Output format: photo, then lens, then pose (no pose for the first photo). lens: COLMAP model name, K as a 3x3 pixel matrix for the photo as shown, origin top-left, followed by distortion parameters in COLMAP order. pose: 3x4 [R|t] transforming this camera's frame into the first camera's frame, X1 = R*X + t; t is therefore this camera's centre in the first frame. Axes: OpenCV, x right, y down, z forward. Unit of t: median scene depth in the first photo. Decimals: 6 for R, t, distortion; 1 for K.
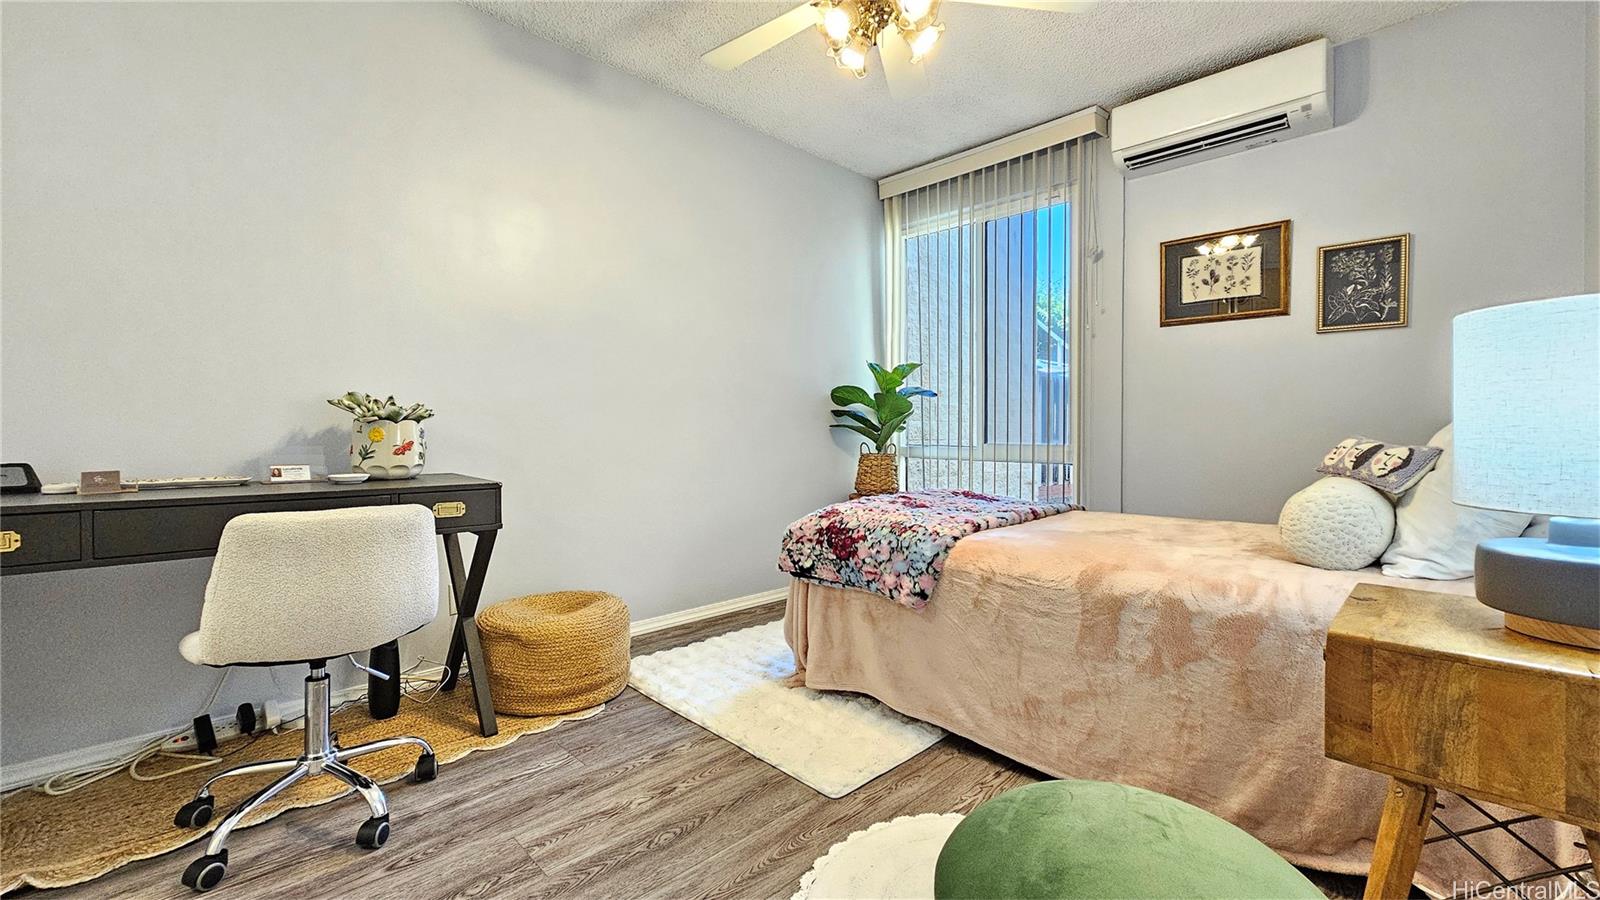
lens RADIAL K [[654.9, 0, 797.0], [0, 654.9, 447.7], [0, 0, 1]] dist [-0.003112, -0.000082]
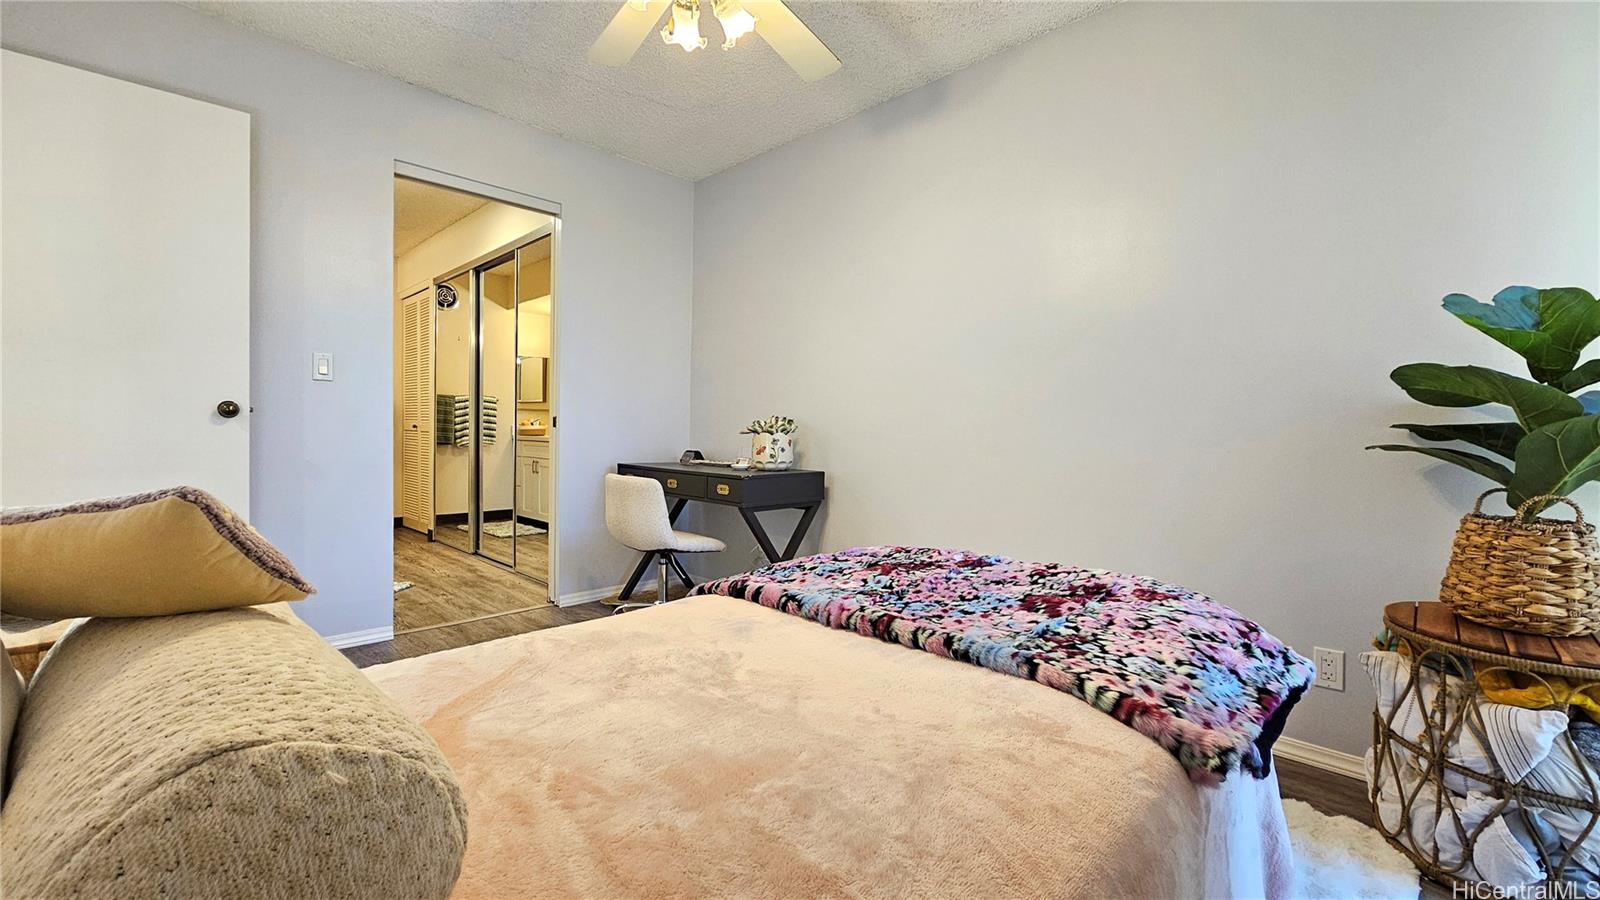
lens RADIAL K [[654.9, 0, 797.0], [0, 654.9, 447.7], [0, 0, 1]] dist [-0.003112, -0.000082]
pose [[0.019060, 0.016990, -0.999674, 0.922032], [-0.050056, 0.998618, 0.016018, -0.033994], [0.998565, 0.049734, 0.019884, 1.025280]]
